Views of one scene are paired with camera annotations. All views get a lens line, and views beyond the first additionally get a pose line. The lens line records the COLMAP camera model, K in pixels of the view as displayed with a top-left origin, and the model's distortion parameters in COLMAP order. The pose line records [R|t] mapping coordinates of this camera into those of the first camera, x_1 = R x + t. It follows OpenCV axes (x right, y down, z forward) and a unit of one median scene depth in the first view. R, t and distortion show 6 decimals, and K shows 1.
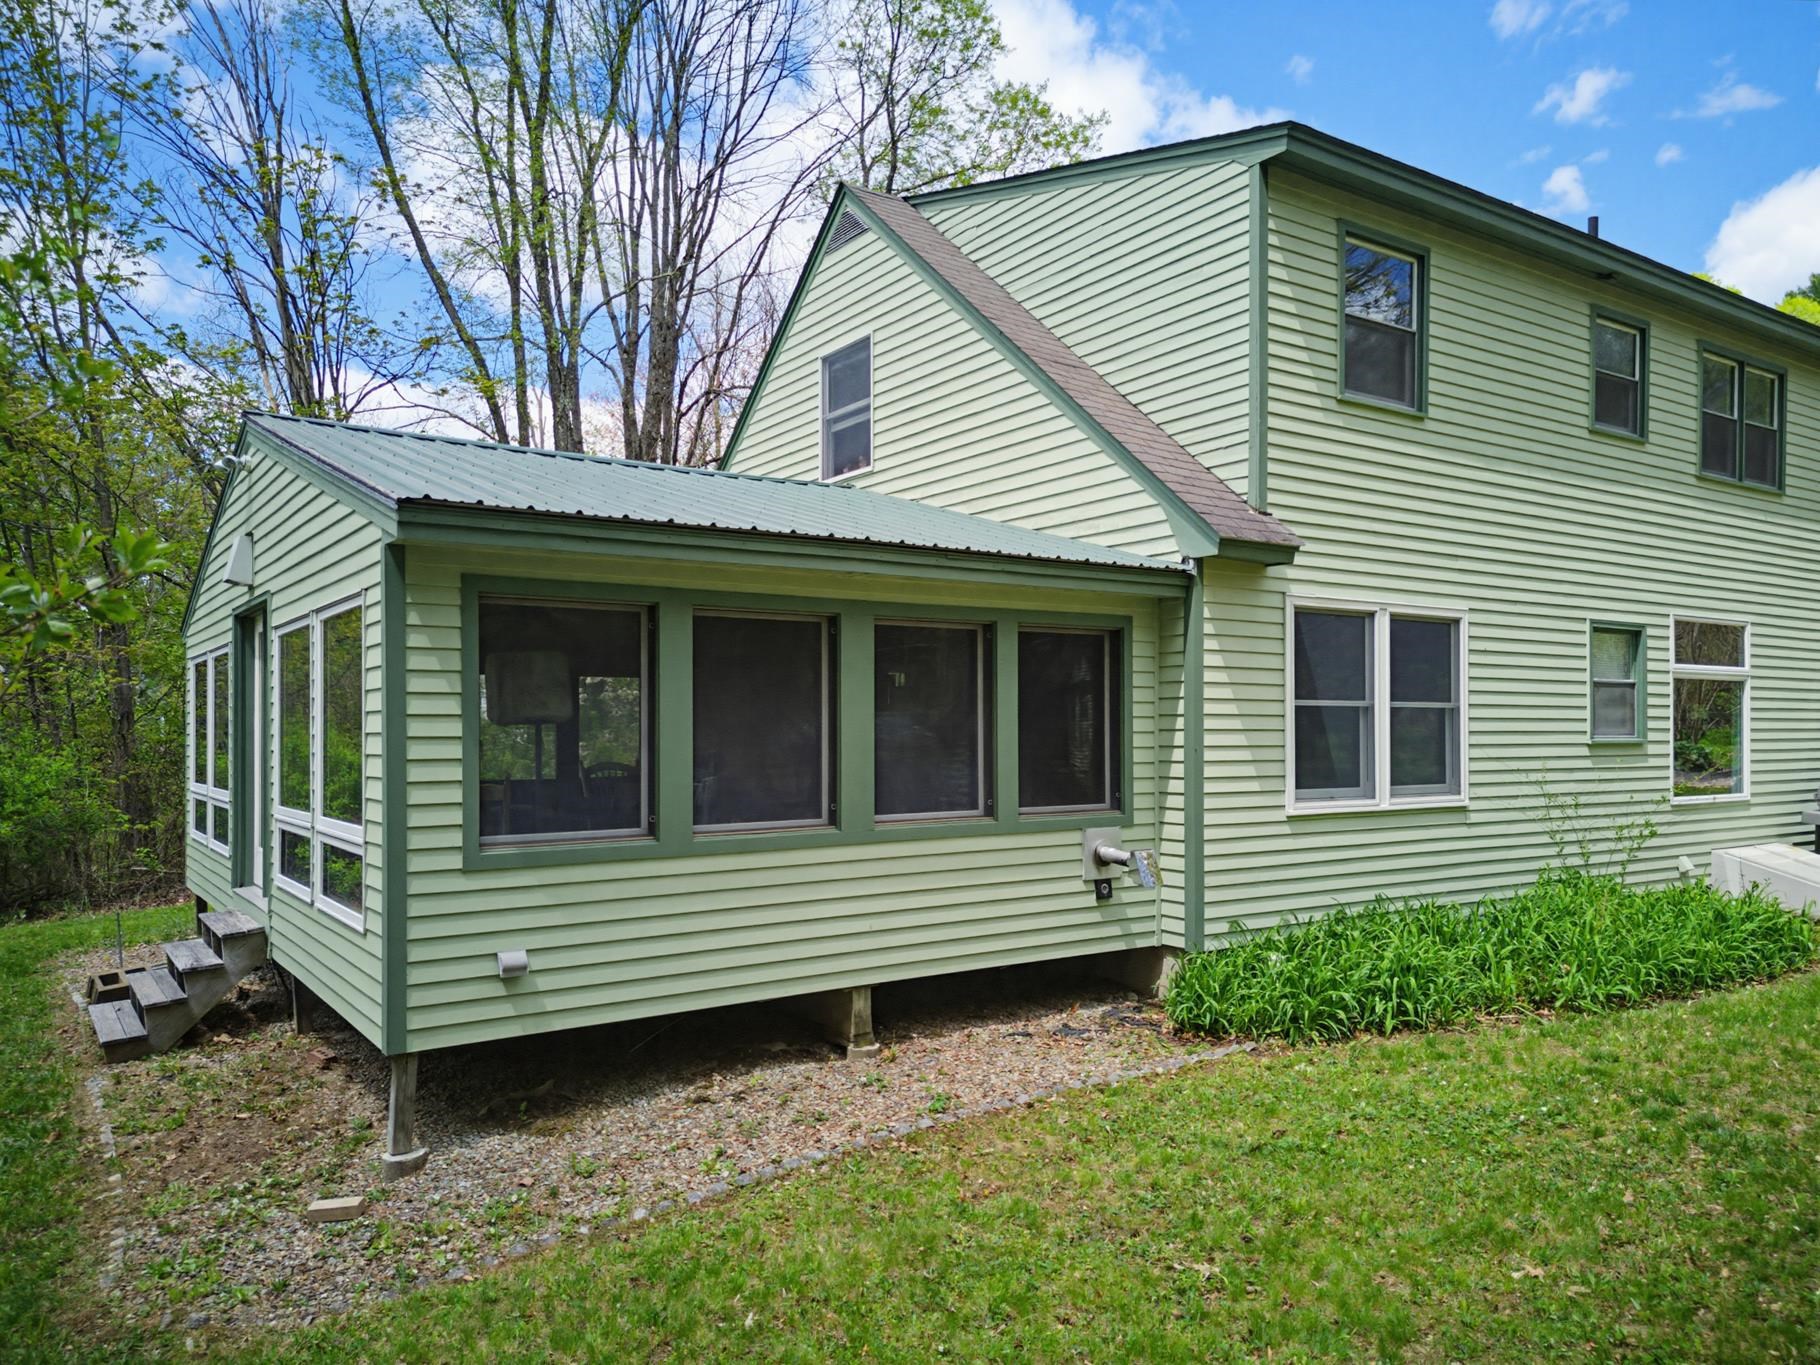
lens RADIAL K [[1285.5, 0, 928.0], [0, 1285.5, 733.3], [0, 0, 1]] dist [0.038437, -0.004952]
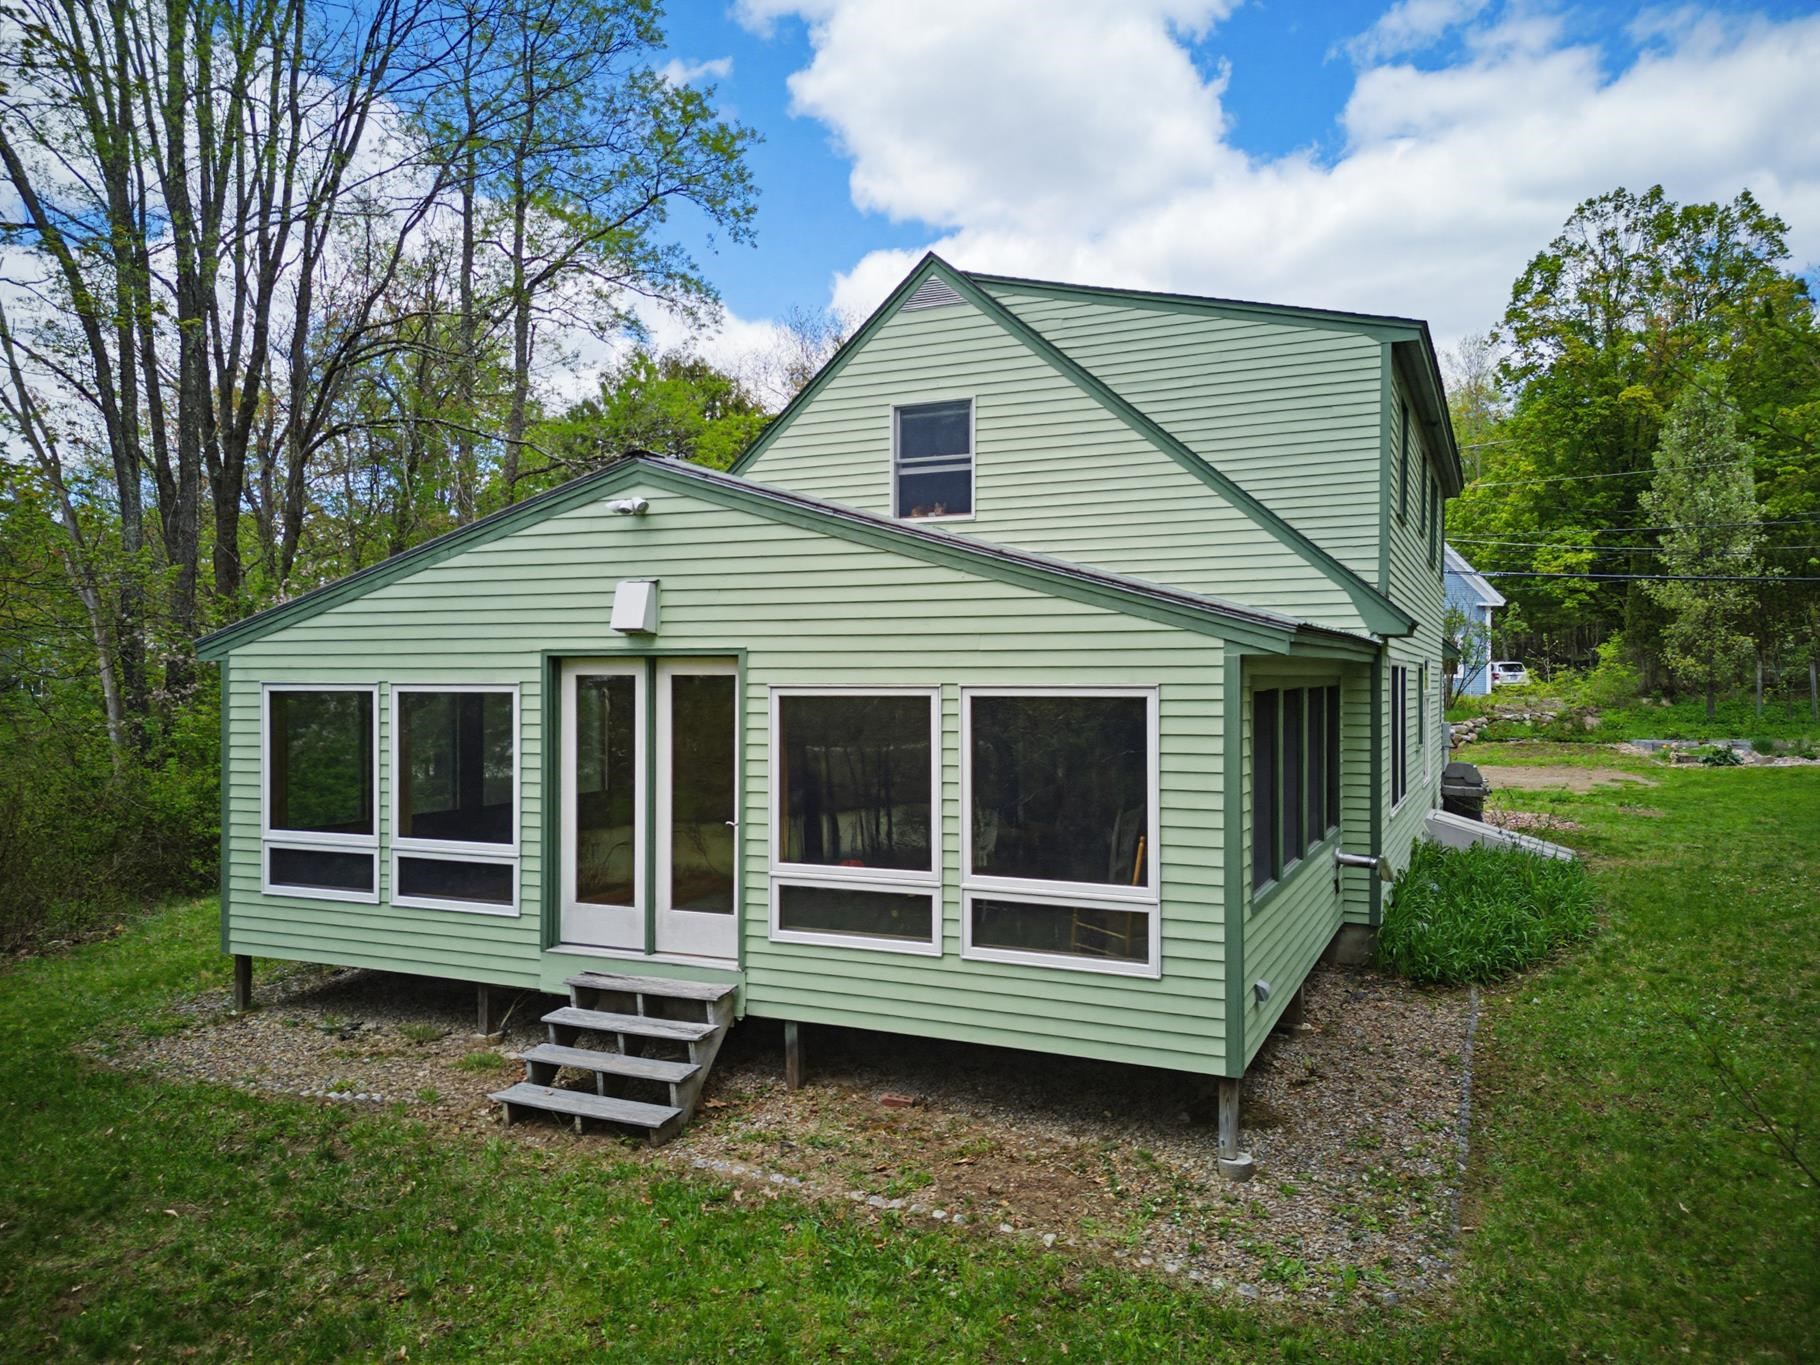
lens RADIAL K [[1278.3, 0, 910.0], [0, 1278.3, 682.5], [0, 0, 1]] dist [0.035981, -0.026572]
pose [[0.864315, 0.004182, 0.502934, -0.794841], [-0.003102, 0.999991, -0.002984, -0.070220], [-0.502942, 0.001019, 0.864320, 0.077795]]
